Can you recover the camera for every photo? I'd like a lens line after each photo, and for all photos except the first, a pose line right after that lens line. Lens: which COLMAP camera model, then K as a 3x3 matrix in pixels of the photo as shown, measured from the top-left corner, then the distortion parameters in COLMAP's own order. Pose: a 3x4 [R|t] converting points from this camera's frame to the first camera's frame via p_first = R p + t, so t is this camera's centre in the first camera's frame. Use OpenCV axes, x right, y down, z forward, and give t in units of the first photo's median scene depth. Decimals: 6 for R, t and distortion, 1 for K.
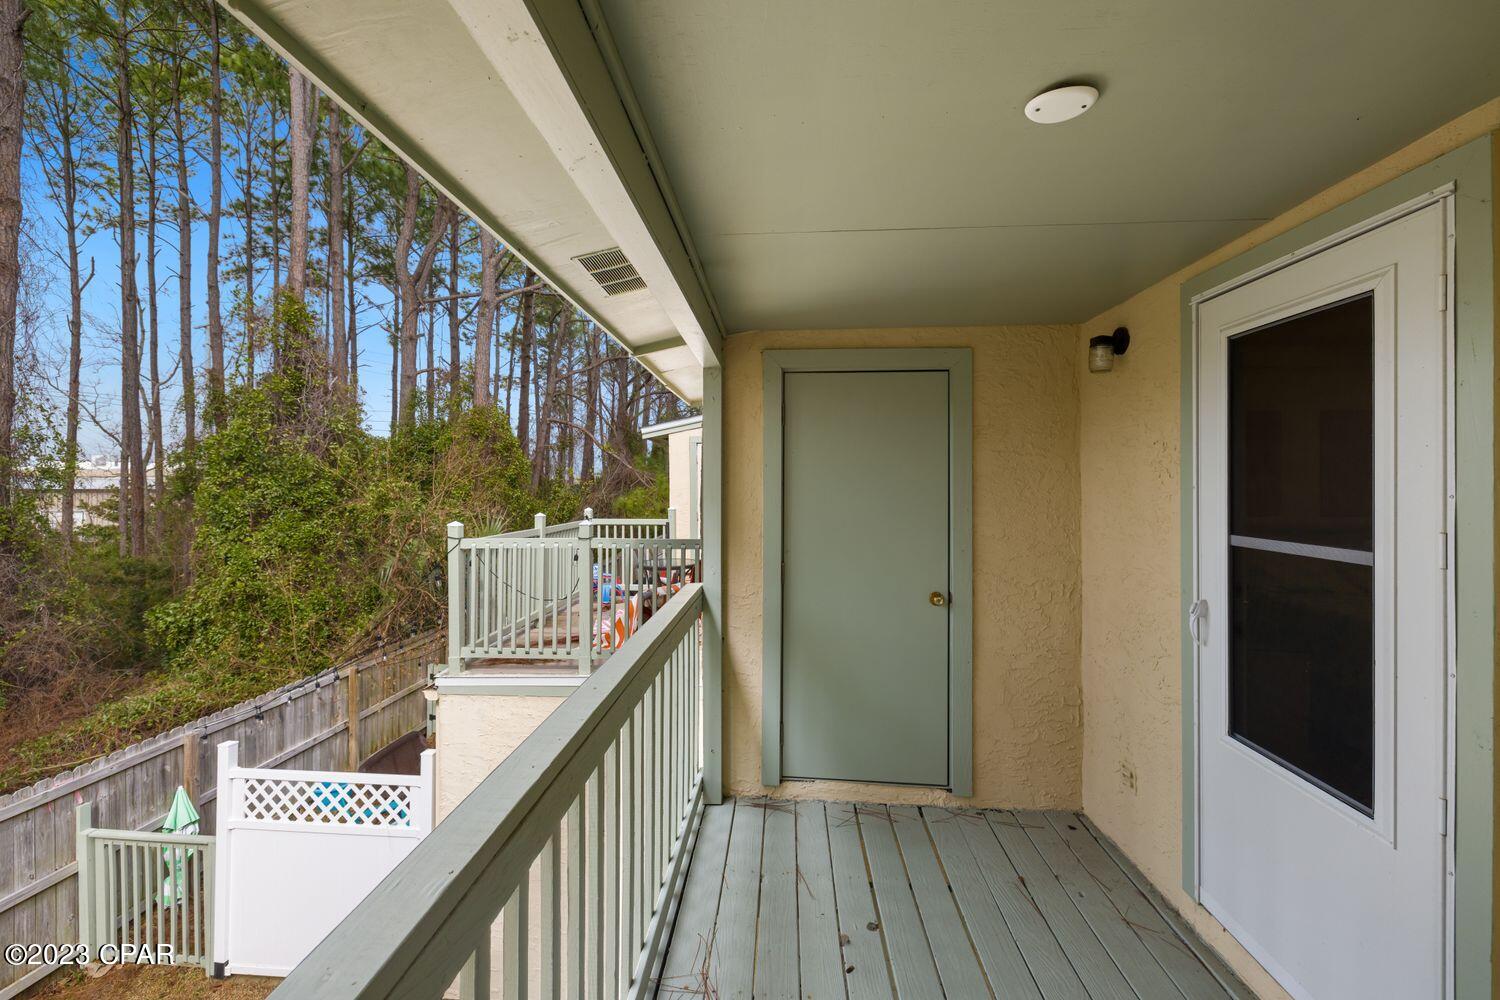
lens RADIAL K [[624.5, 0, 745.4], [0, 624.5, 491.9], [0, 0, 1]] dist [-0.001201, -0.000755]
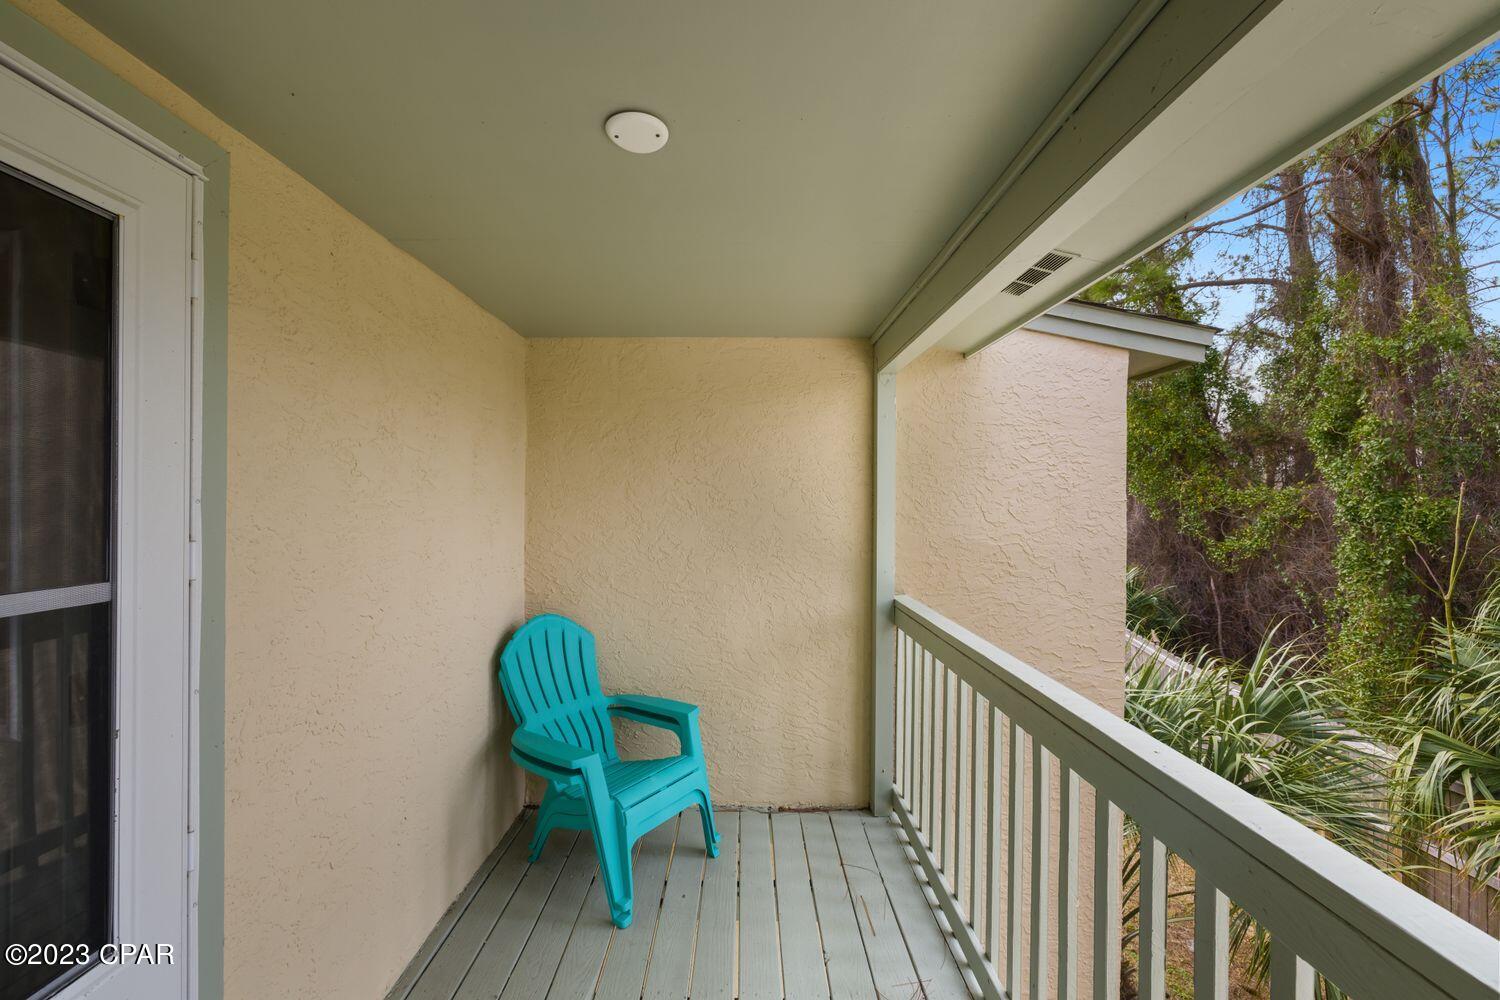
lens RADIAL K [[624.5, 0, 745.4], [0, 624.5, 491.9], [0, 0, 1]] dist [-0.001201, -0.000755]
pose [[-0.997229, -0.006167, -0.074144, 0.338217], [-0.006579, 0.999964, 0.005314, -0.014661], [0.074108, 0.005787, -0.997233, 1.772090]]
